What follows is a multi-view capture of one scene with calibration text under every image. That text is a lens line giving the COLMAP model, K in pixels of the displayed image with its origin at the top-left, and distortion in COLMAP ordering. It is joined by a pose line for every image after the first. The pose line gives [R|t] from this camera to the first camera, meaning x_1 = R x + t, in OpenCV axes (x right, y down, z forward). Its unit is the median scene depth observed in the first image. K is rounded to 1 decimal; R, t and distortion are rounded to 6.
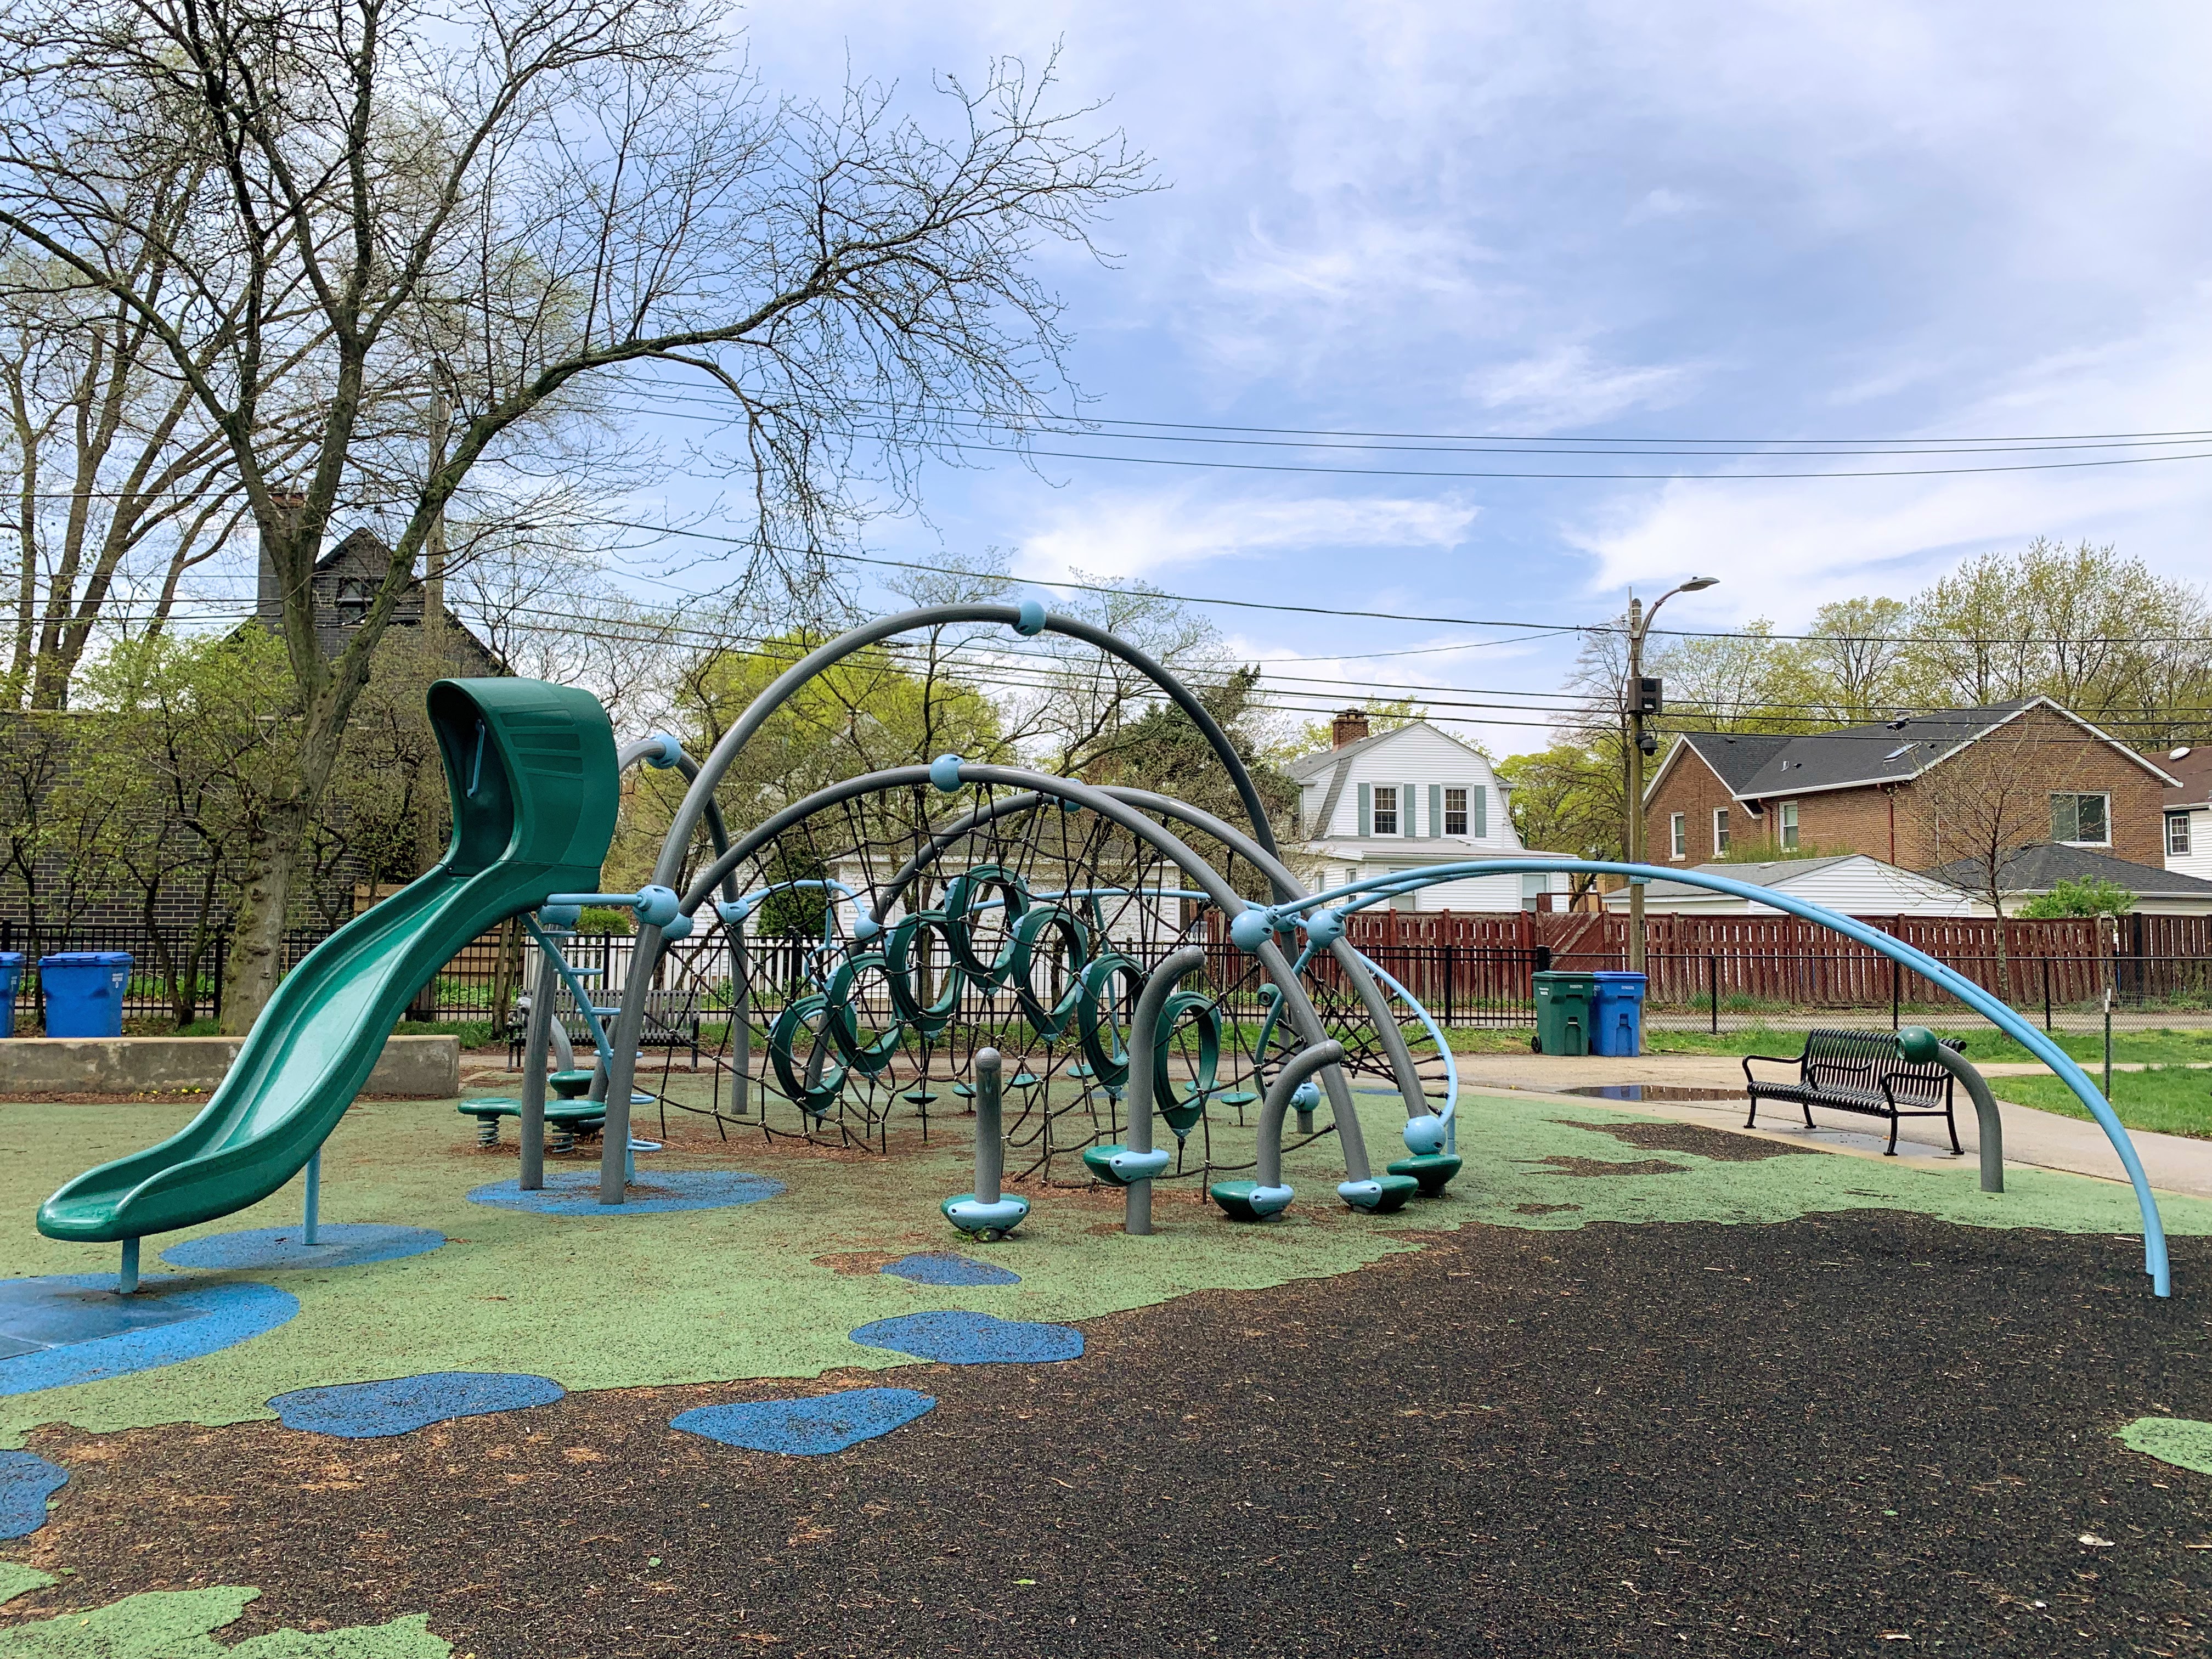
lens RADIAL K [[1703.8, 0, 1105.1], [0, 1703.8, 789.3], [0, 0, 1]] dist [0.032642, -0.026934]
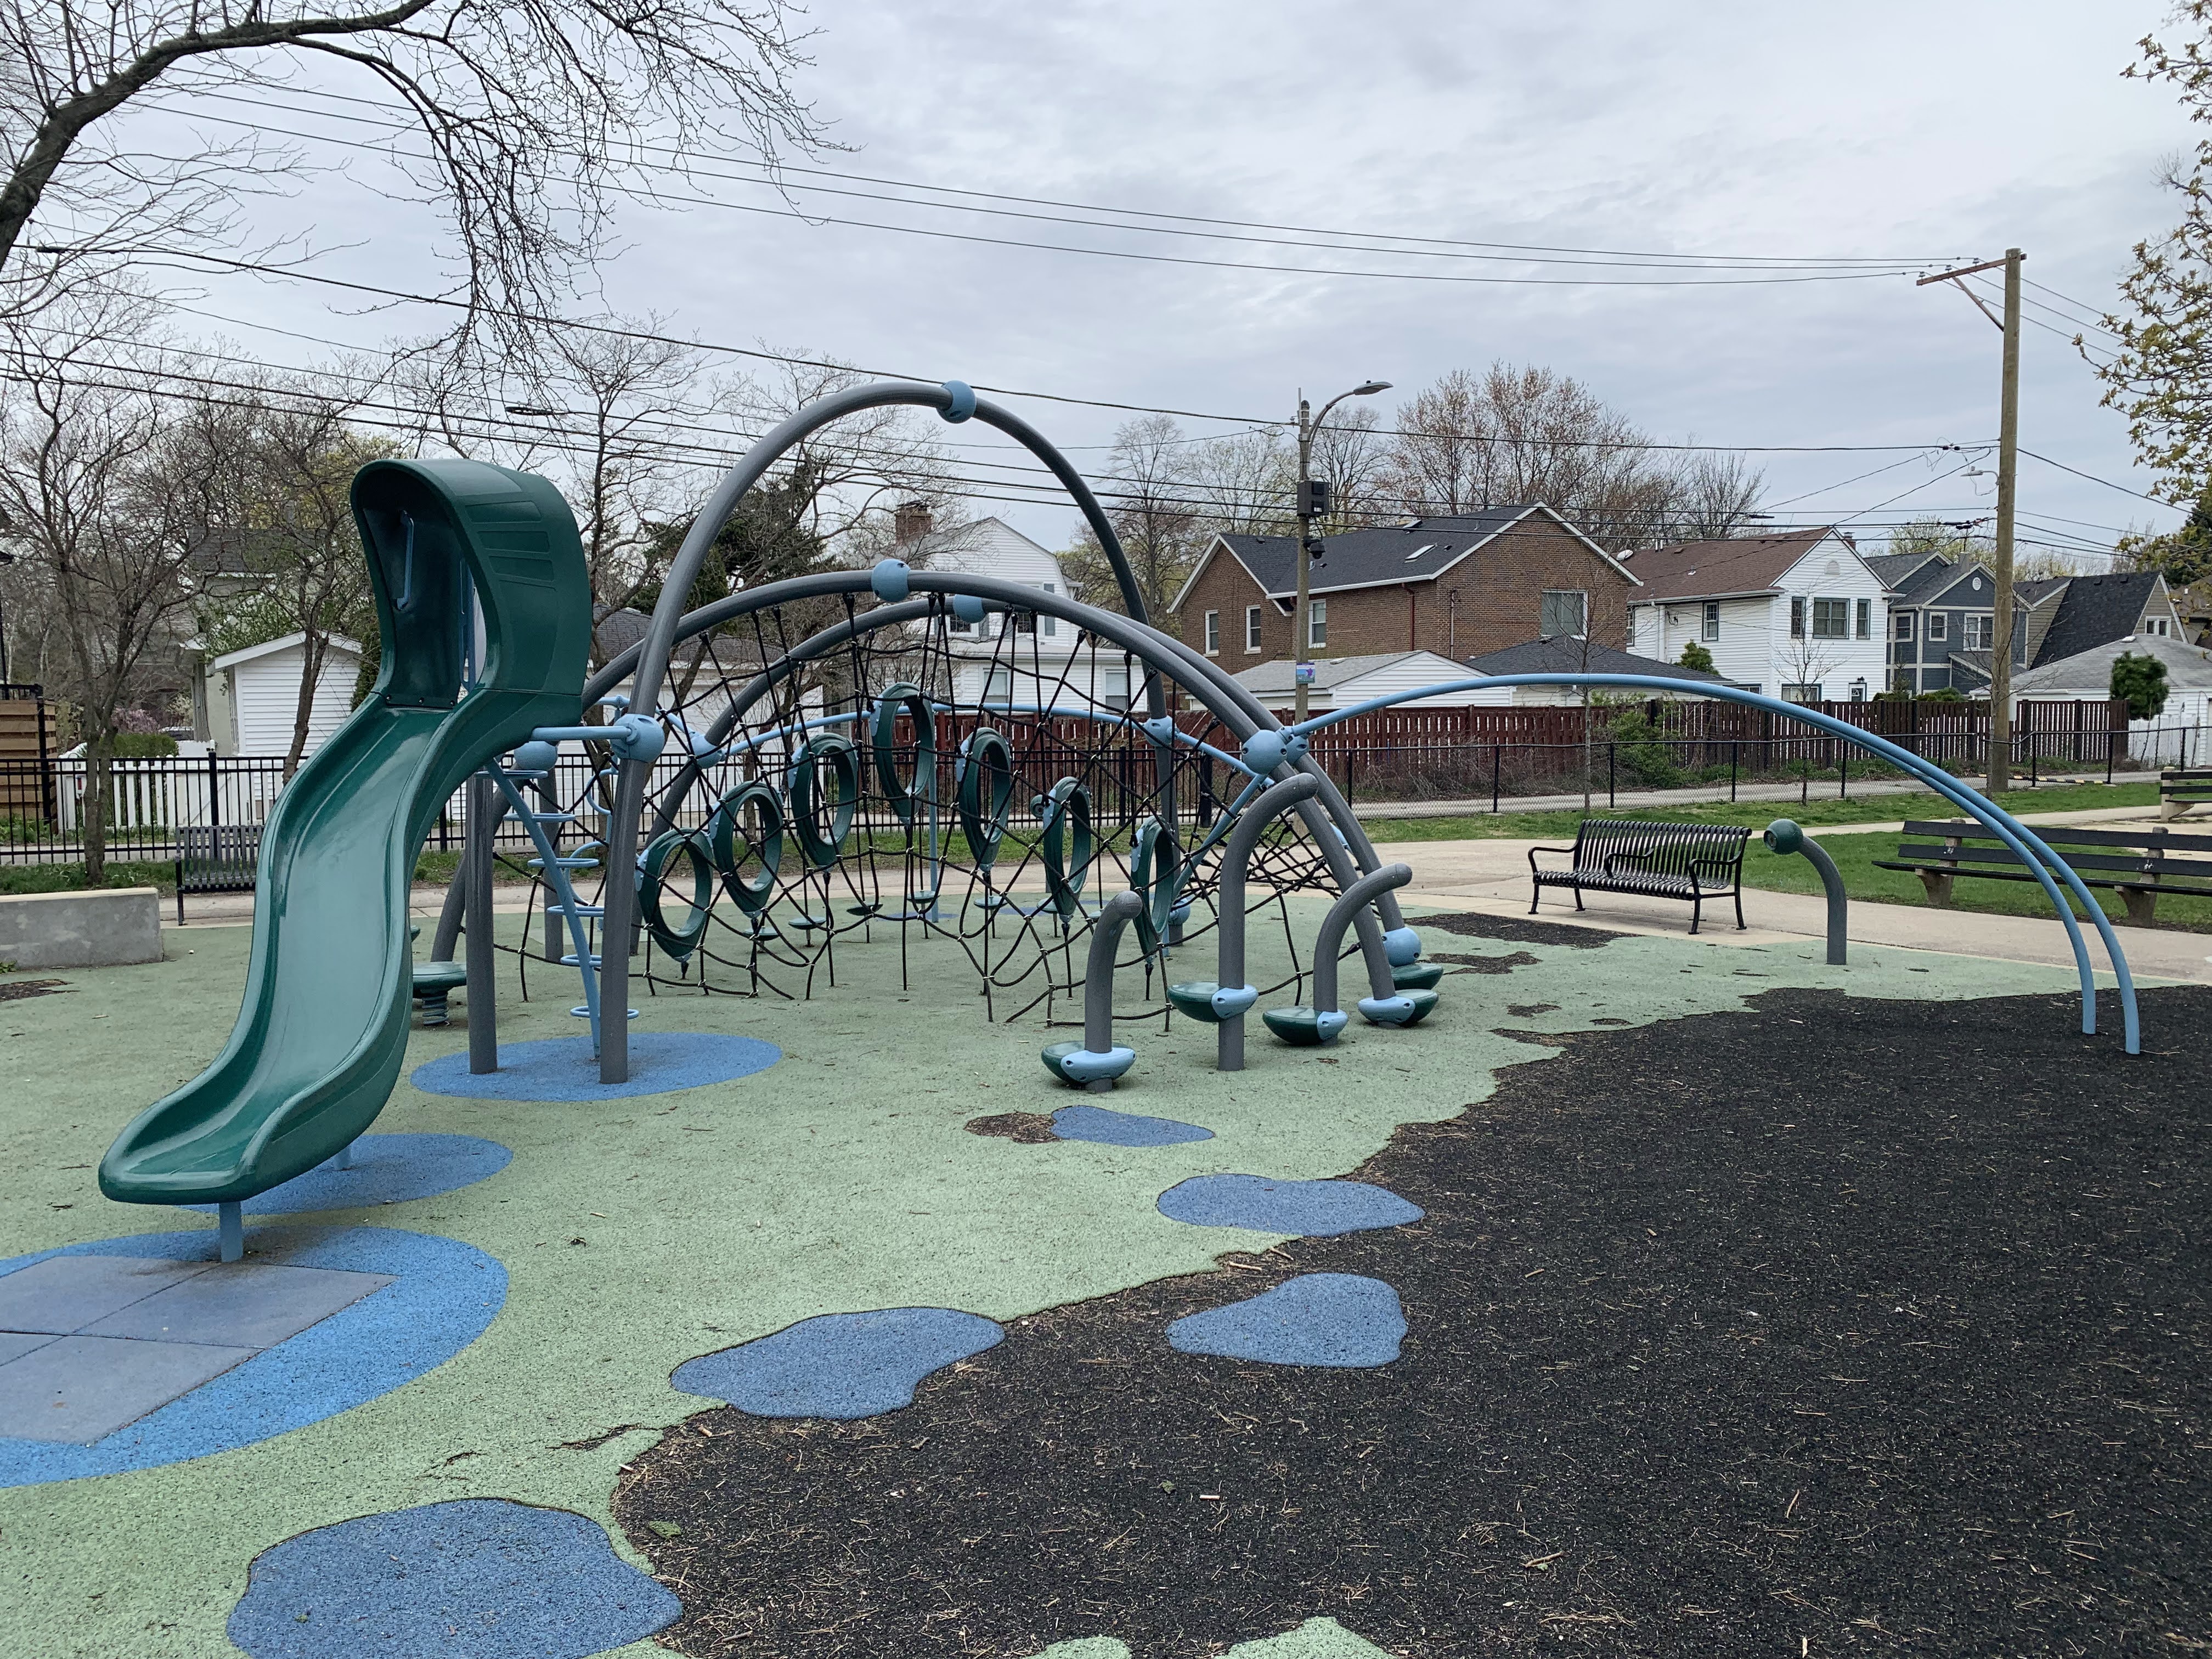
lens RADIAL K [[1703.8, 0, 1095.2], [0, 1703.8, 824.4], [0, 0, 1]] dist [0.032642, -0.026934]
pose [[0.952332, -0.037970, 0.302690, -0.204889], [-0.004863, 0.990209, 0.139511, -0.005438], [-0.305024, -0.134332, 0.942823, 0.084733]]
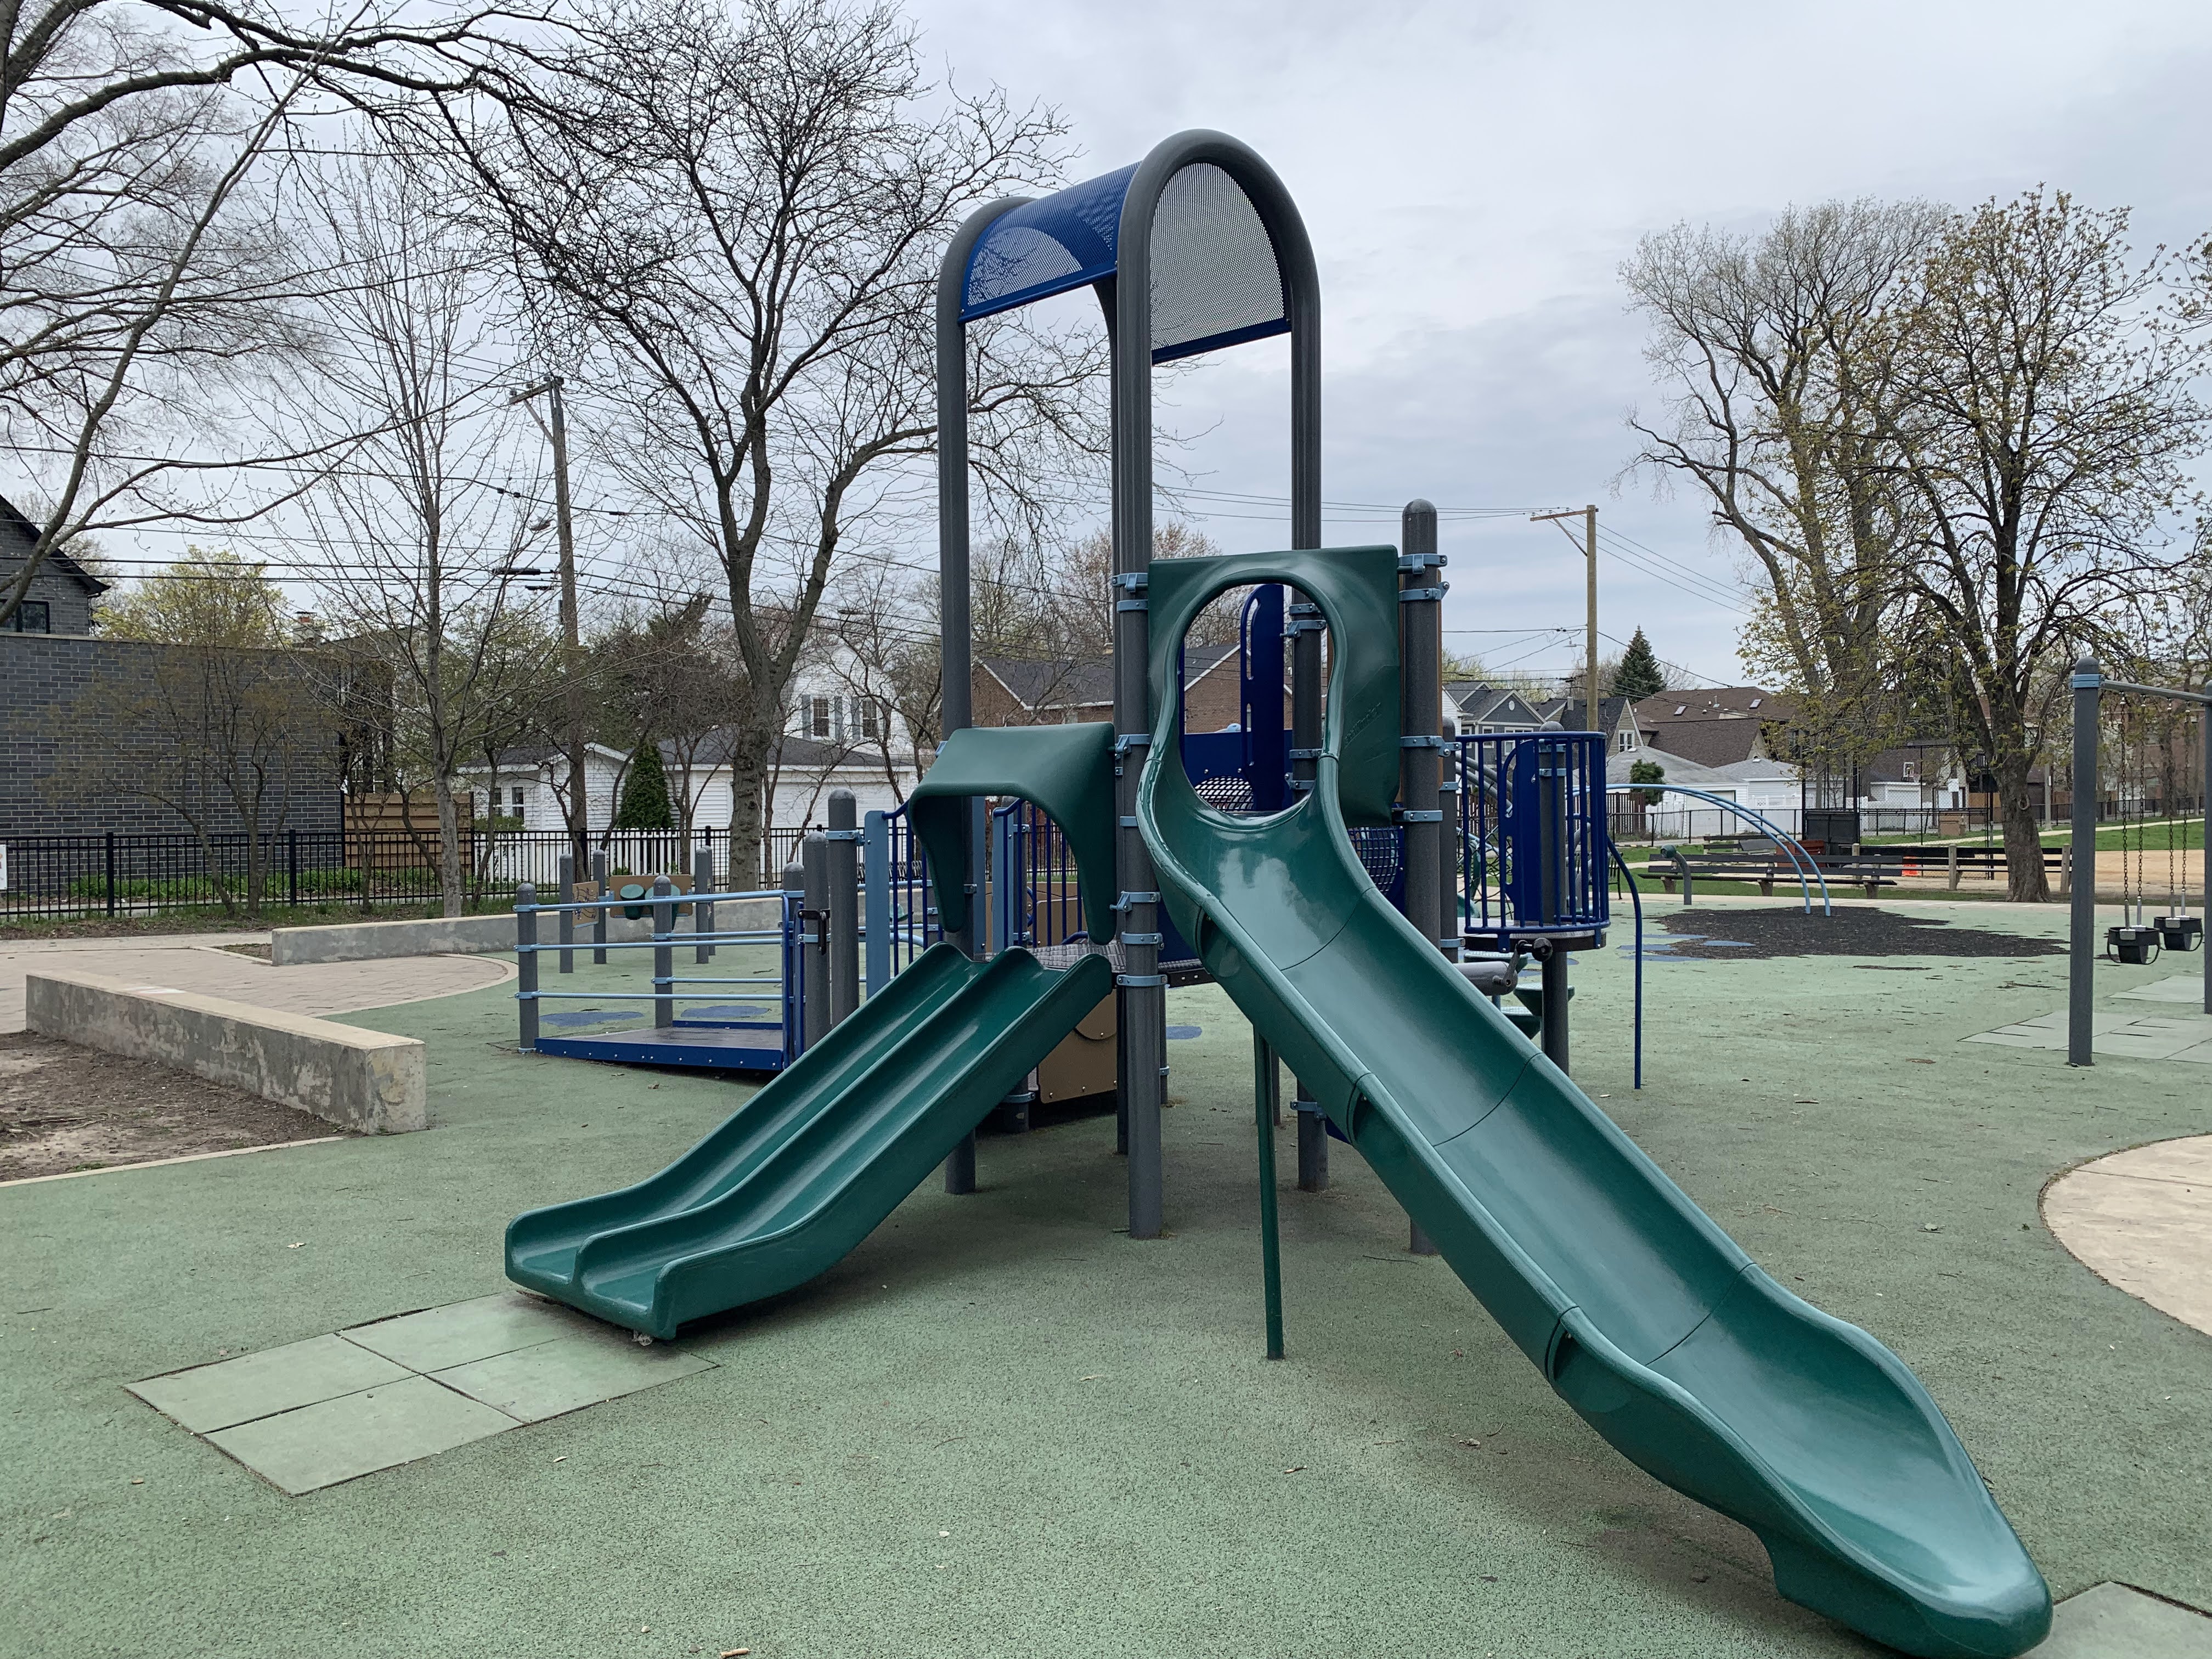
lens RADIAL K [[1703.8, 0, 1117.6], [0, 1703.8, 843.4], [0, 0, 1]] dist [0.032642, -0.026934]
pose [[0.818258, -0.033023, 0.573902, -1.328653], [-0.026236, 0.995163, 0.094669, -0.068392], [-0.574252, -0.092520, 0.813434, -0.489585]]
